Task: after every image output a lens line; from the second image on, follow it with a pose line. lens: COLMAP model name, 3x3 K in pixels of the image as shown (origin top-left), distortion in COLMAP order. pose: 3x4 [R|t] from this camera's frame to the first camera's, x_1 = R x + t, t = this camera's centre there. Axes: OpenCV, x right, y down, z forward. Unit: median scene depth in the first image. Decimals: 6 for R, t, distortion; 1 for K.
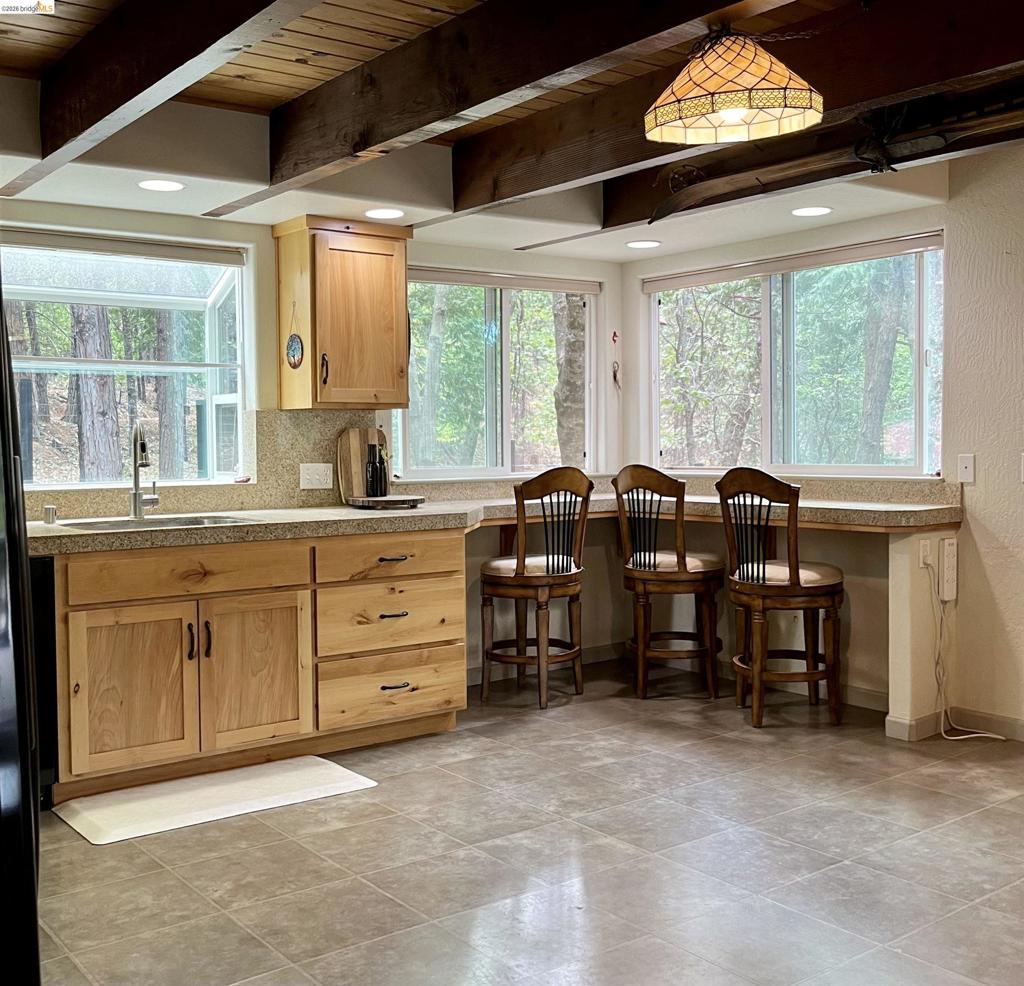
lens RADIAL K [[1286.3, 0, 512.4], [0, 1286.3, 493.8], [0, 0, 1]] dist [0.015565, 0.000000]
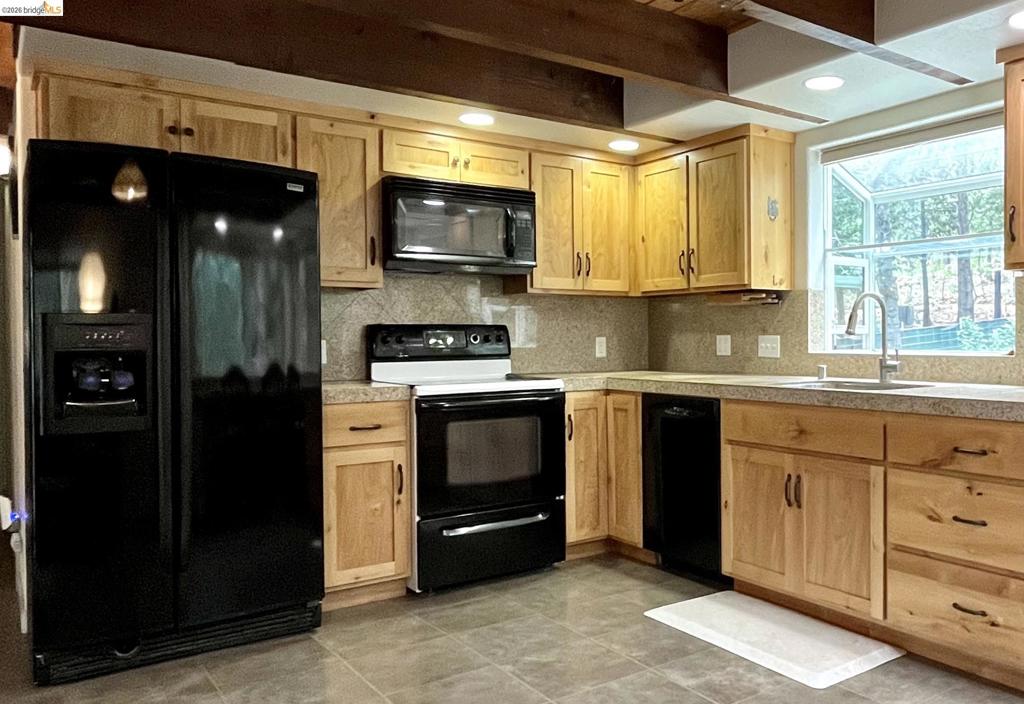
lens RADIAL K [[773.1, 0, 512.3], [0, 773.1, 348.3], [0, 0, 1]] dist [-0.005769, -0.003229]
pose [[-0.023657, 0.022662, -0.999463, 0.410038], [-0.040827, 0.998887, 0.023616, -0.013764], [0.998886, 0.041364, -0.022706, 0.749723]]
